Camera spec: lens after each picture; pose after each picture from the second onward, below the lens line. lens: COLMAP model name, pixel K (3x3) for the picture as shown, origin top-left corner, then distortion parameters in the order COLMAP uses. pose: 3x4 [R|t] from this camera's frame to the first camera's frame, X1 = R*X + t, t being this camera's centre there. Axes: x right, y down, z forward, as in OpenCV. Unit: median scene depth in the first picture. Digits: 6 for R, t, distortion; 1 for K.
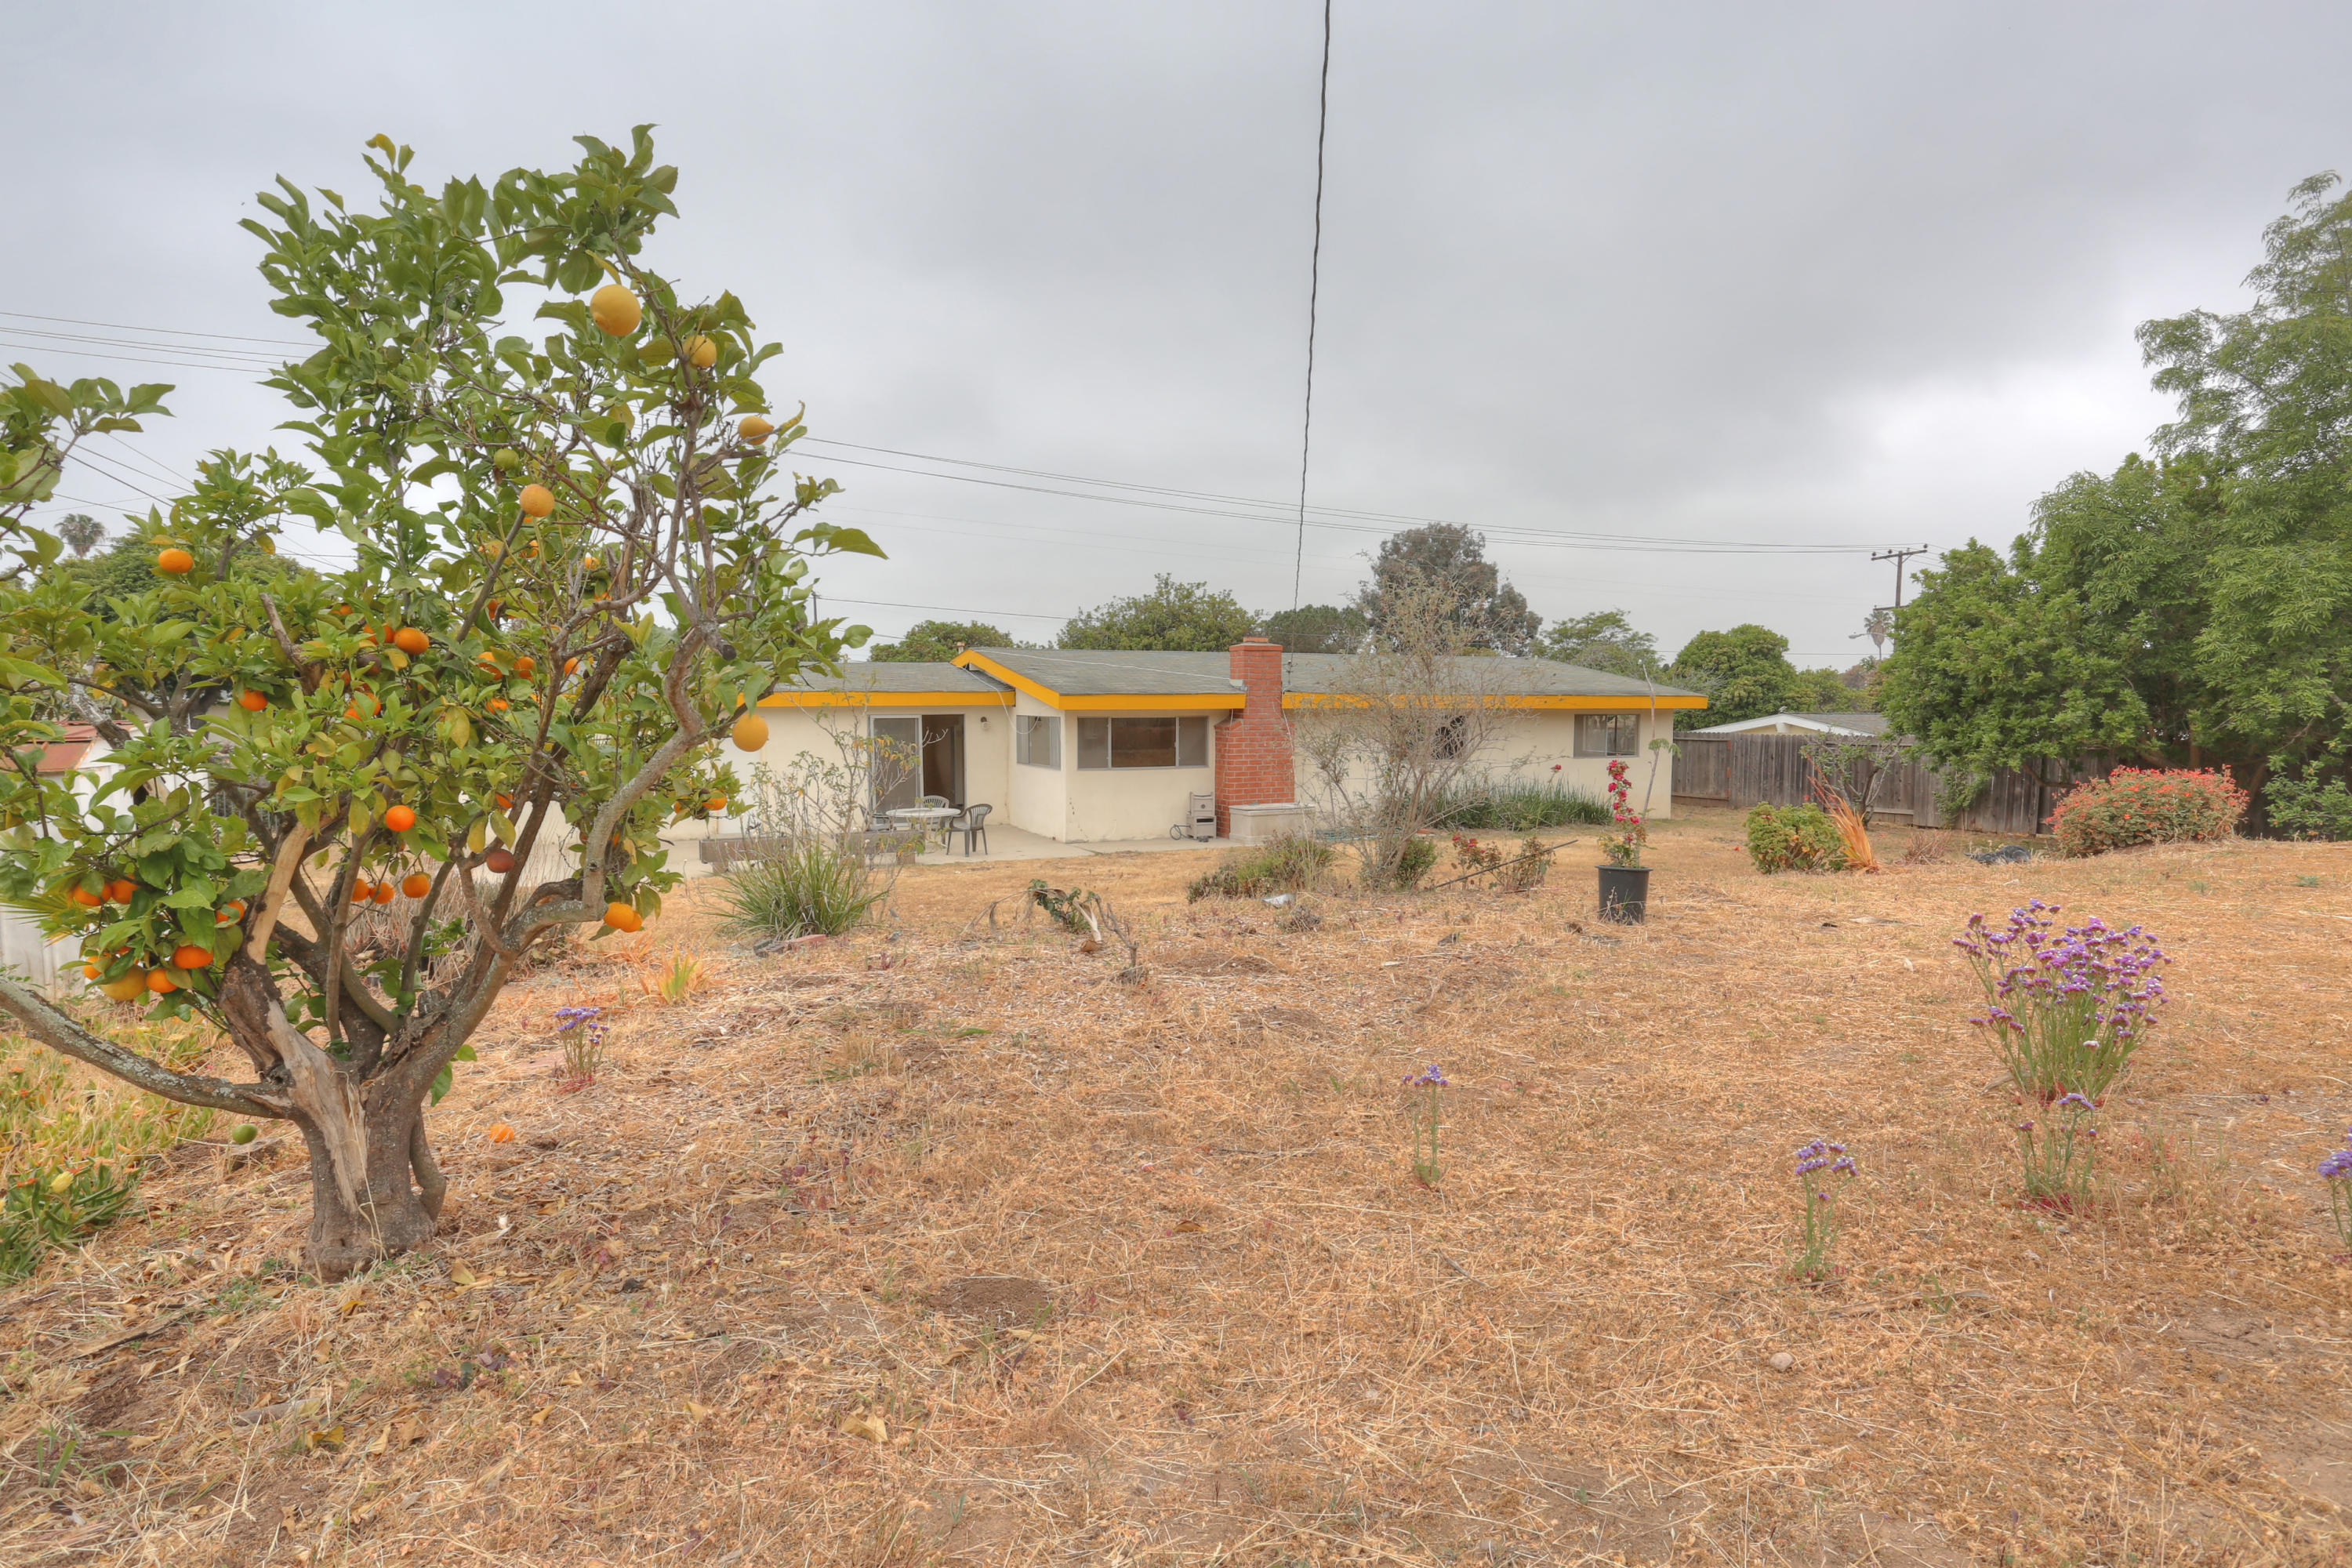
lens RADIAL K [[1315.5, 0, 1176.0], [0, 1315.5, 784.0], [0, 0, 1]] dist [-0.055466, -0.000253]
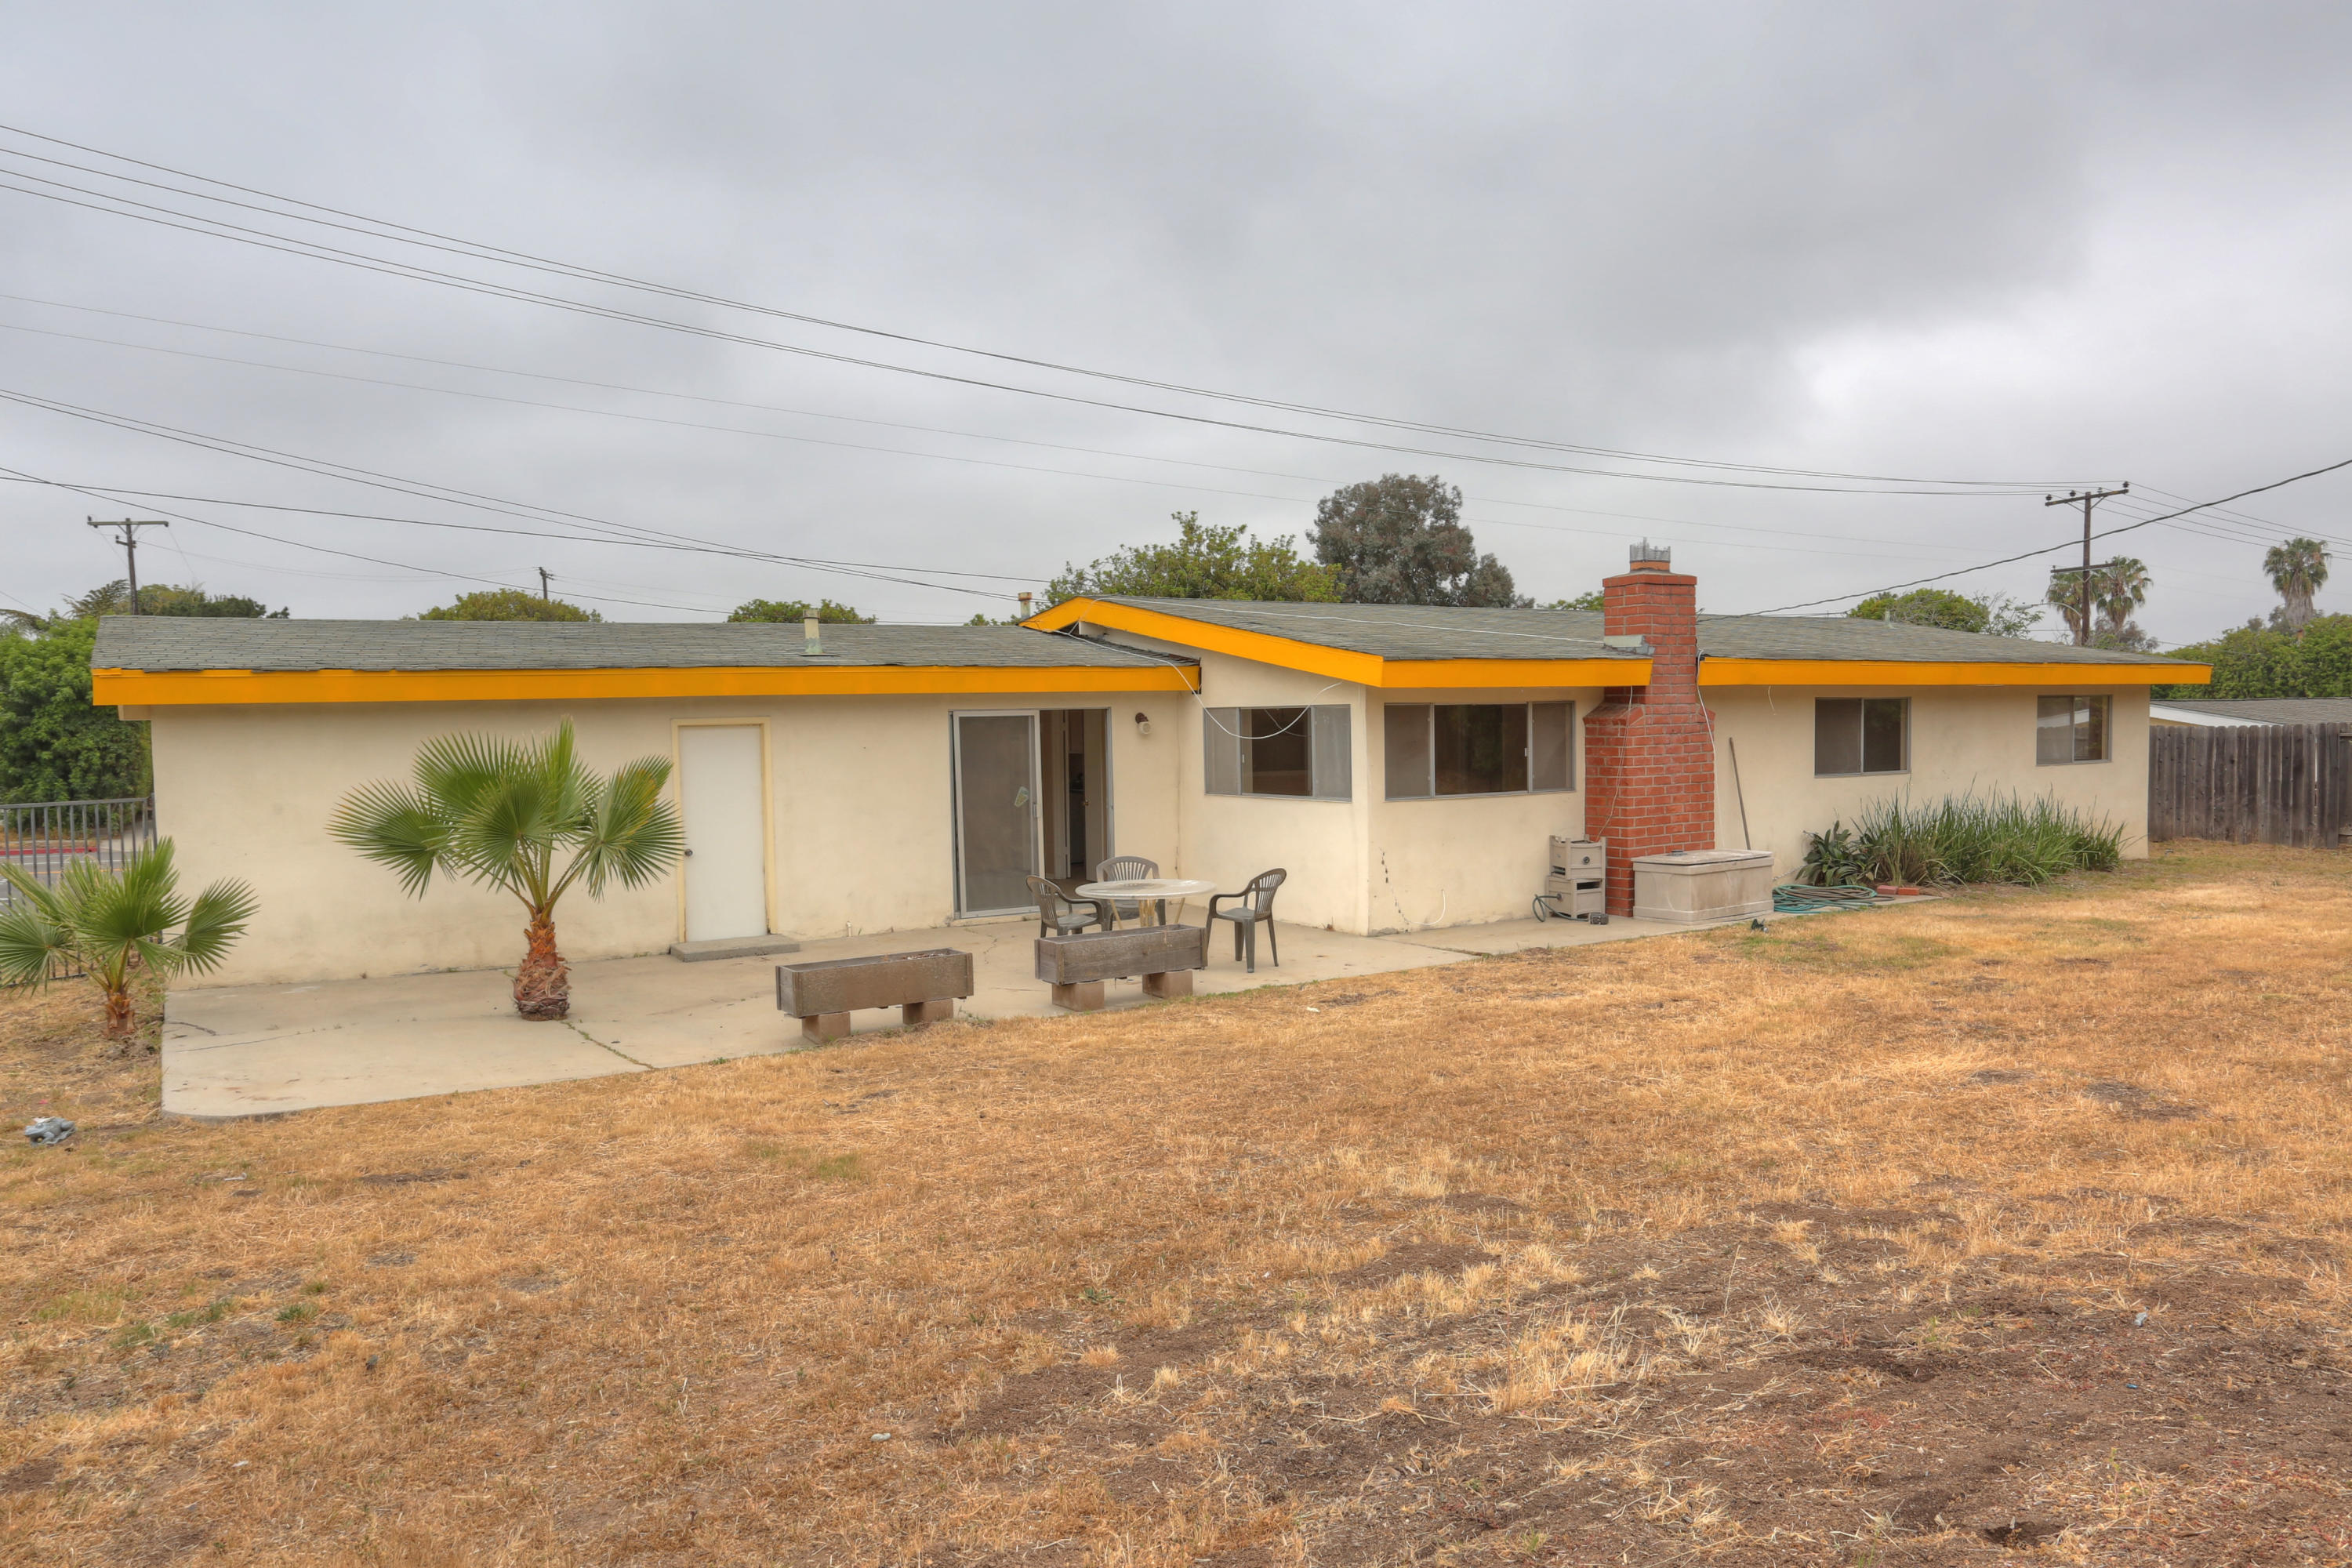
lens RADIAL K [[1679.9, 0, 1176.0], [0, 1679.9, 784.0], [0, 0, 1]] dist [-0.028077, 0.000848]
pose [[0.993093, -0.021150, 0.115404, -0.201711], [0.024058, 0.999426, -0.023859, -0.002479], [-0.114834, 0.026471, 0.993032, 0.266293]]
